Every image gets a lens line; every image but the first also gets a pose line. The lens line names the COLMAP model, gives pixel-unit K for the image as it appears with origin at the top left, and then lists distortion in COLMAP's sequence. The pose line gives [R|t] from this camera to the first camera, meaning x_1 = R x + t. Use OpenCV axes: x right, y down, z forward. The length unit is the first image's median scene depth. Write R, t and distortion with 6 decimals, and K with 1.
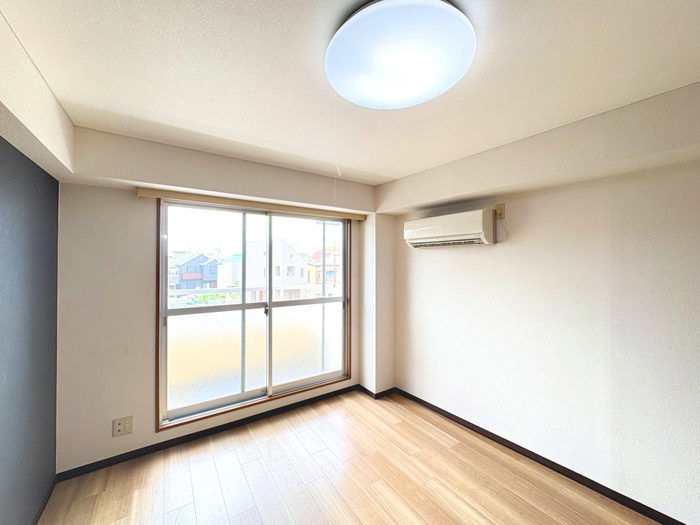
lens RADIAL K [[278.7, 0, 348.9], [0, 278.7, 261.1], [0, 0, 1]] dist [-0.001878, -0.000310]
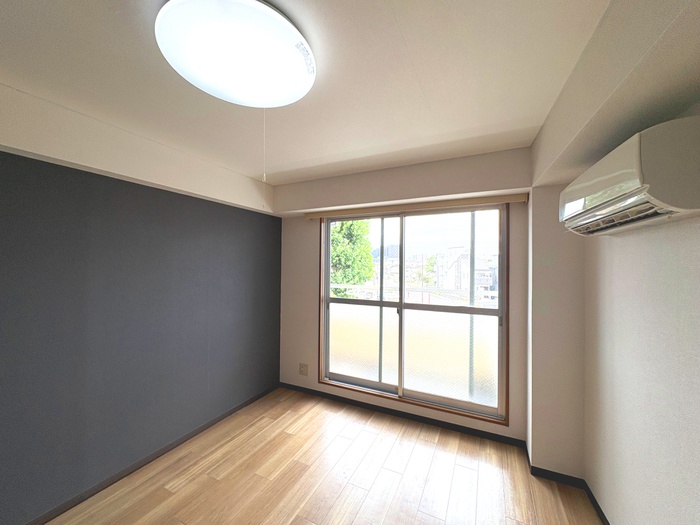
lens RADIAL K [[278.7, 0, 348.7], [0, 278.7, 260.8], [0, 0, 1]] dist [-0.001878, -0.000310]
pose [[0.494329, -0.009825, -0.869219, 0.498053], [0.000538, 0.999939, -0.010996, 0.007030], [0.869275, 0.004968, 0.494304, 0.340181]]
